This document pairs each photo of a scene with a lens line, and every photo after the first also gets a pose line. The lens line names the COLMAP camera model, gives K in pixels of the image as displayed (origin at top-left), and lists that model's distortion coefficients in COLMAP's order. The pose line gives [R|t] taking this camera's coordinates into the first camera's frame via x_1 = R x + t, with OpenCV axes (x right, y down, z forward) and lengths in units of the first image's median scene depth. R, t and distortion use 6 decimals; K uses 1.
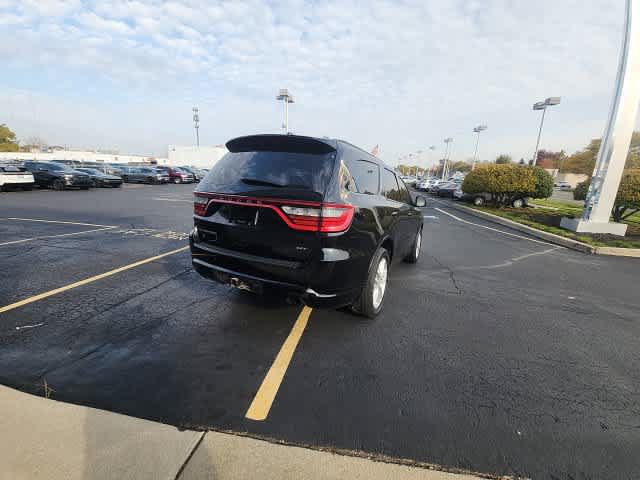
lens RADIAL K [[261.6, 0, 320.0], [0, 261.6, 237.7], [0, 0, 1]] dist [0.019070, -0.012631]
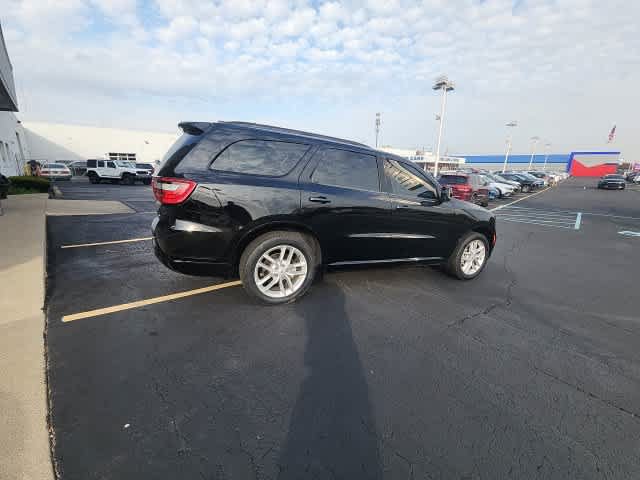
lens RADIAL K [[261.6, 0, 319.3], [0, 261.6, 238.4], [0, 0, 1]] dist [0.019070, -0.012631]
pose [[0.804713, 0.127987, -0.579704, 0.114410], [-0.126480, 0.991027, 0.043227, -0.000473], [0.580035, 0.038536, 0.813680, 0.041087]]
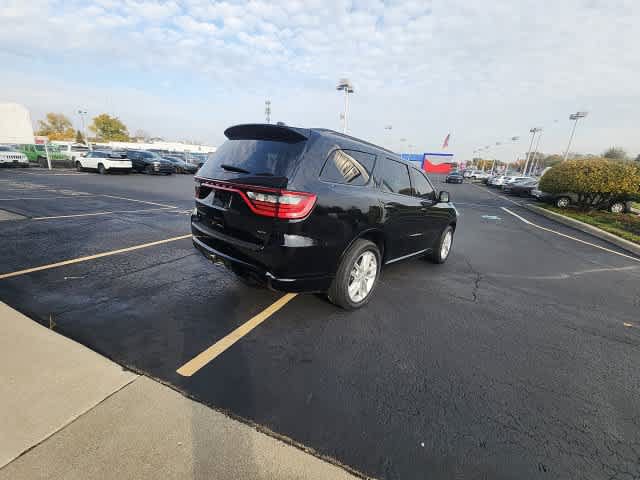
lens RADIAL K [[261.6, 0, 319.4], [0, 261.6, 238.2], [0, 0, 1]] dist [0.019070, -0.012631]
pose [[0.972137, 0.082421, -0.219445, 0.035973], [-0.075572, 0.996360, 0.039442, 0.000493], [0.221897, -0.021759, 0.974827, 0.001936]]
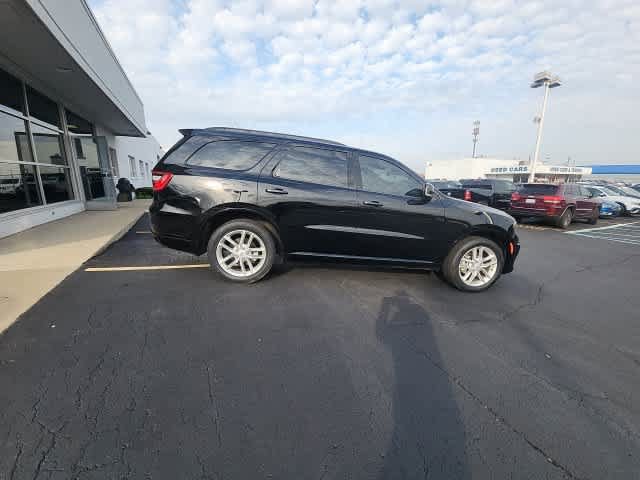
lens RADIAL K [[261.6, 0, 318.6], [0, 261.6, 239.7], [0, 0, 1]] dist [0.019070, -0.012631]
pose [[0.575864, 0.142058, -0.805109, 0.166973], [-0.181529, 0.982423, 0.043504, 0.001610], [0.797137, 0.121099, 0.591529, 0.080665]]
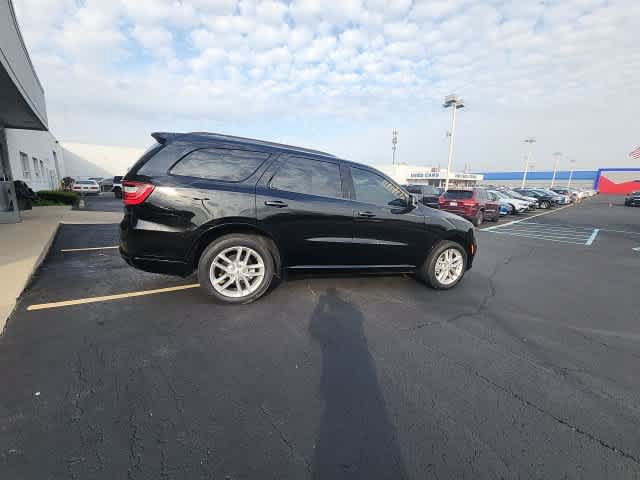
lens RADIAL K [[261.6, 0, 320.1], [0, 261.6, 238.1], [0, 0, 1]] dist [0.019070, -0.012631]
pose [[0.763472, 0.101231, -0.637858, 0.141916], [-0.140464, 0.990025, -0.011004, 0.001900], [0.630381, 0.097997, 0.770075, 0.056429]]
